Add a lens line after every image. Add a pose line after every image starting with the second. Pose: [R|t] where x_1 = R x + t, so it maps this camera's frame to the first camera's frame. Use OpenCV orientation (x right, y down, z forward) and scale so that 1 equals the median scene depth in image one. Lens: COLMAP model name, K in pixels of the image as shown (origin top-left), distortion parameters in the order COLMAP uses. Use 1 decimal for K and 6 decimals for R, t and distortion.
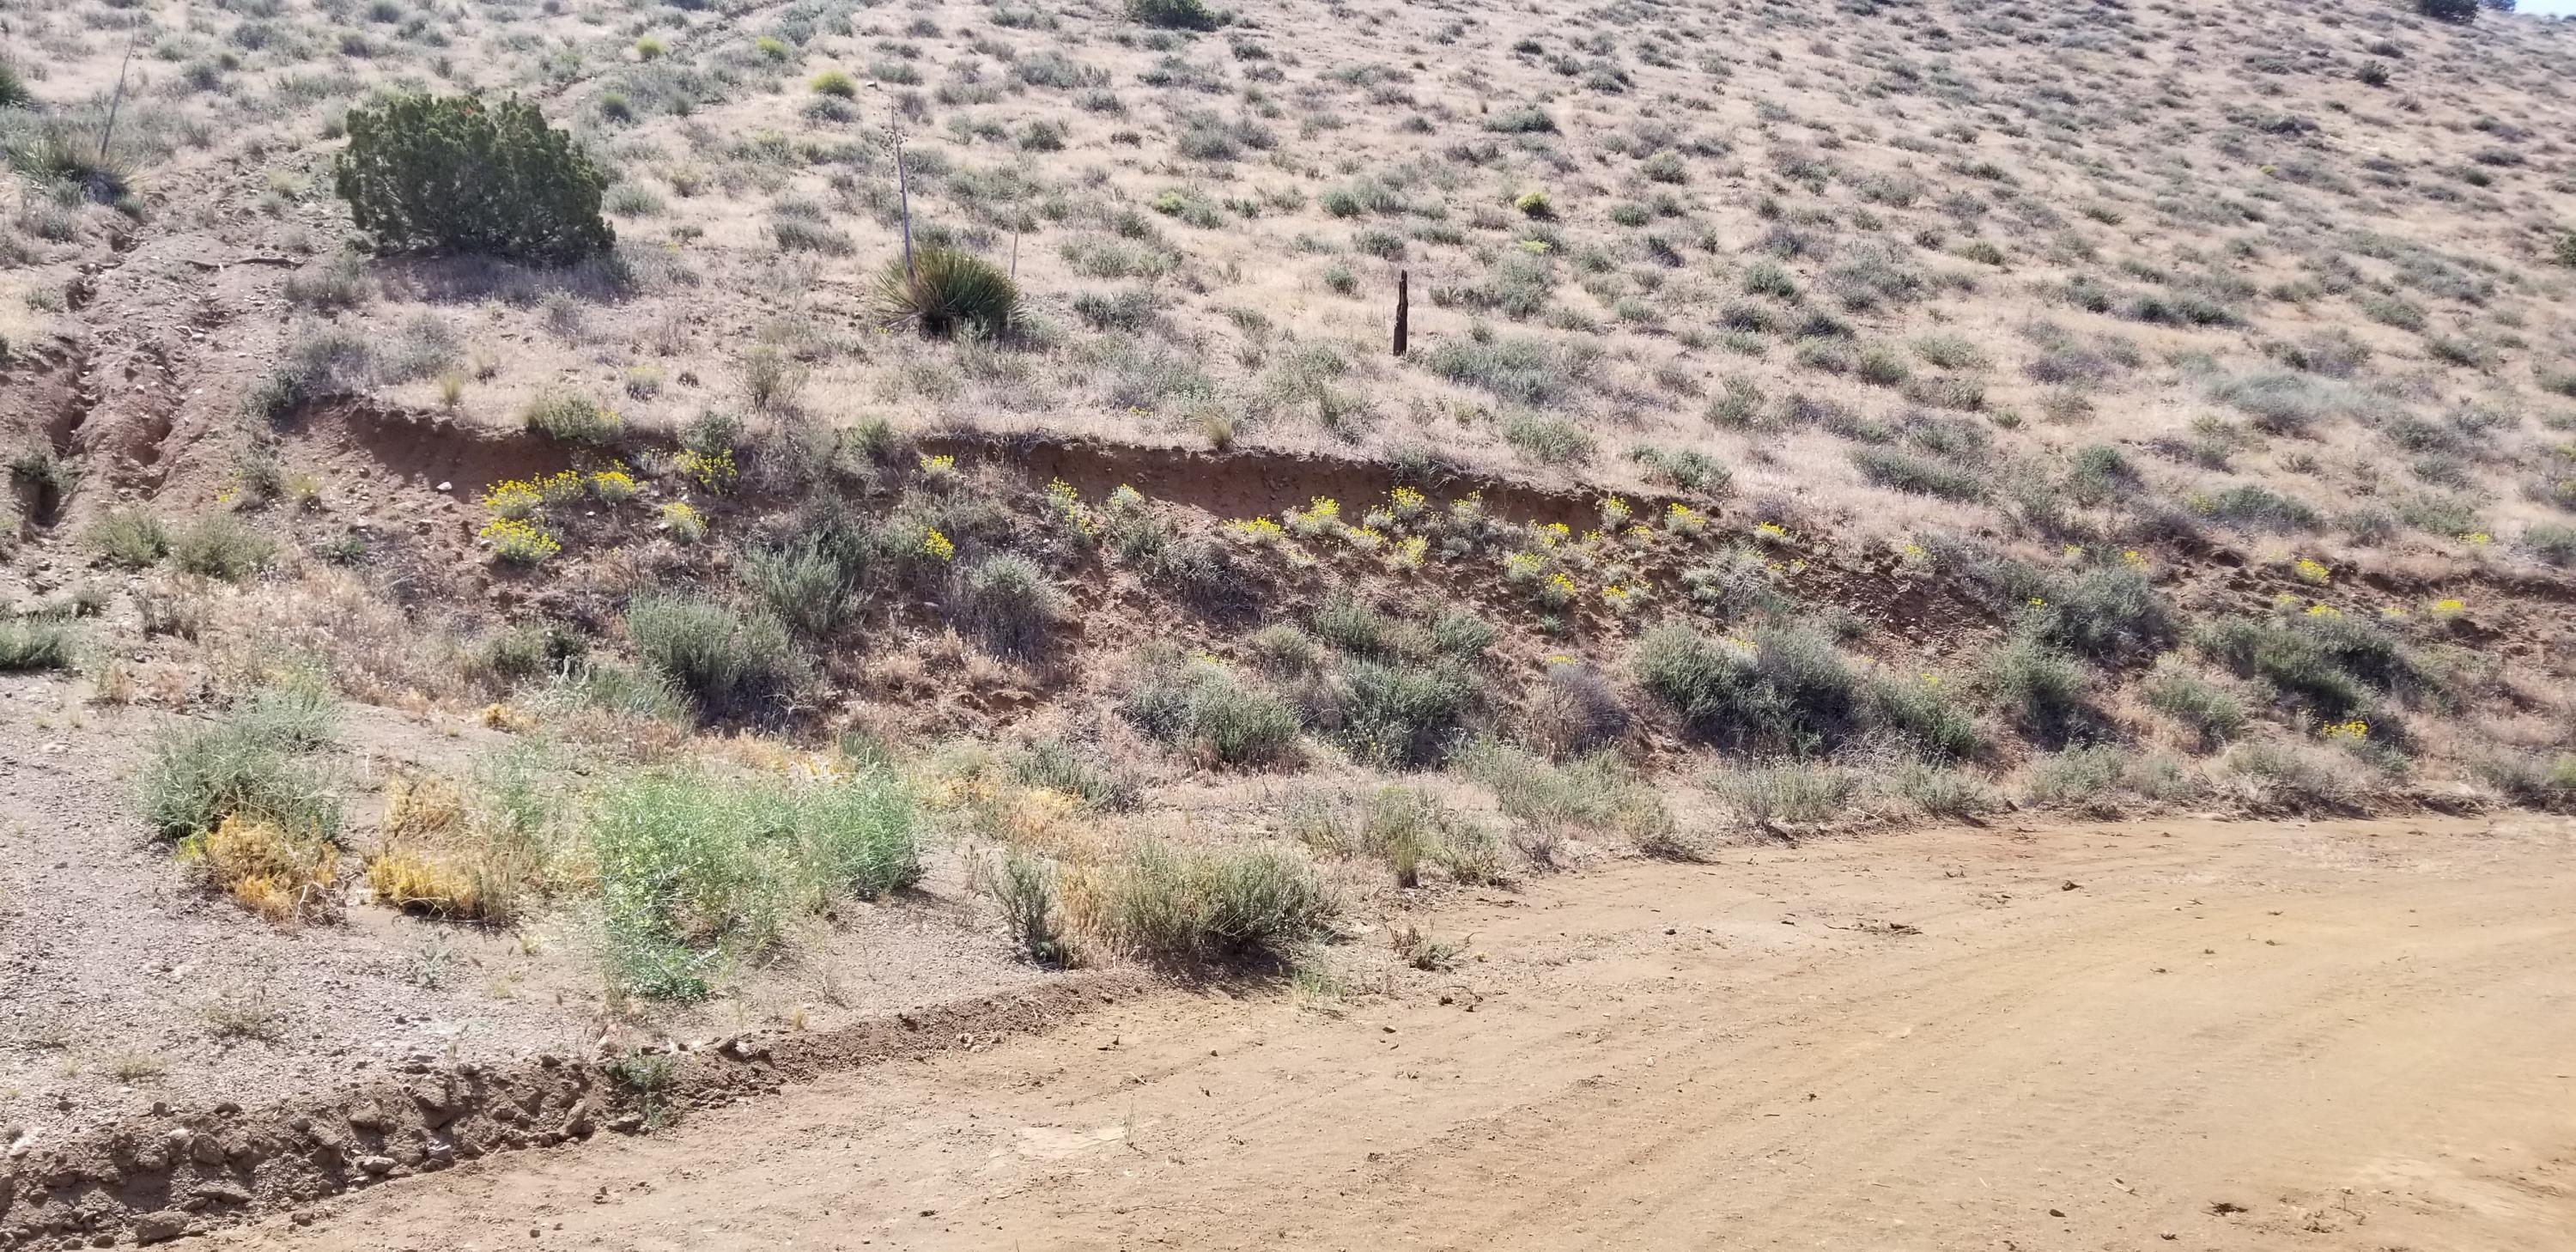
lens RADIAL K [[1976.6, 0, 1288.0], [0, 1976.6, 626.0], [0, 0, 1]] dist [0.078628, -0.093580]
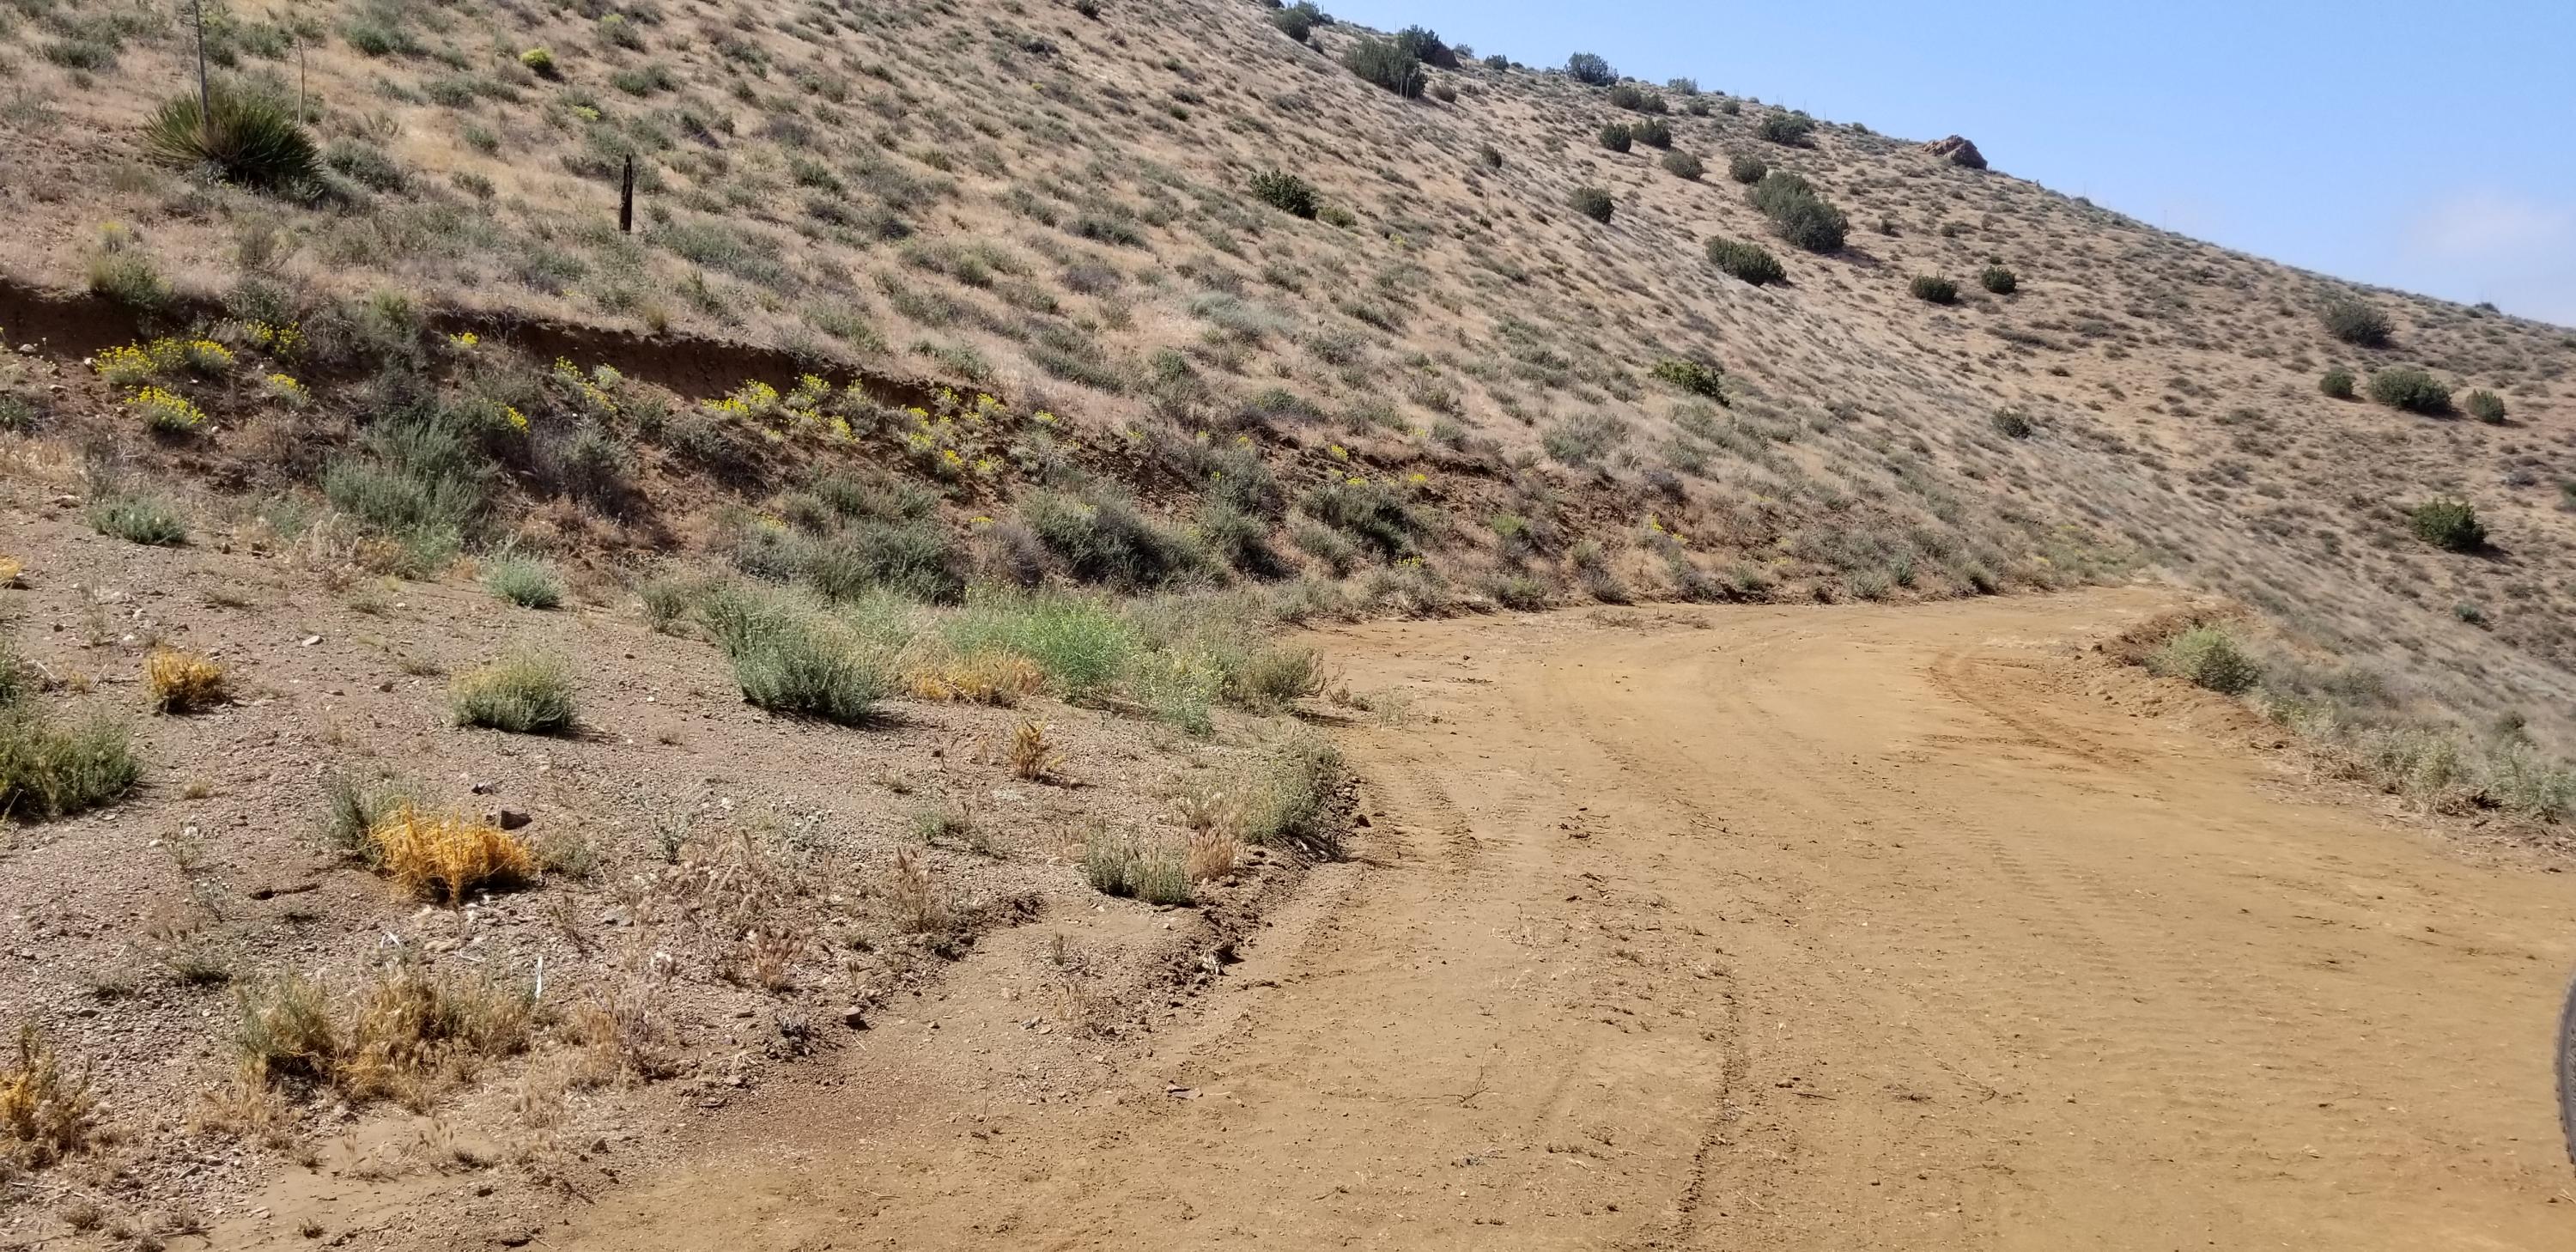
lens RADIAL K [[1976.6, 0, 1288.0], [0, 1976.6, 626.0], [0, 0, 1]] dist [0.078628, -0.093580]
pose [[0.807154, -0.037465, 0.589151, -0.345059], [-0.006667, 0.997342, 0.072555, -0.006336], [-0.590303, -0.062491, 0.804759, -0.116918]]
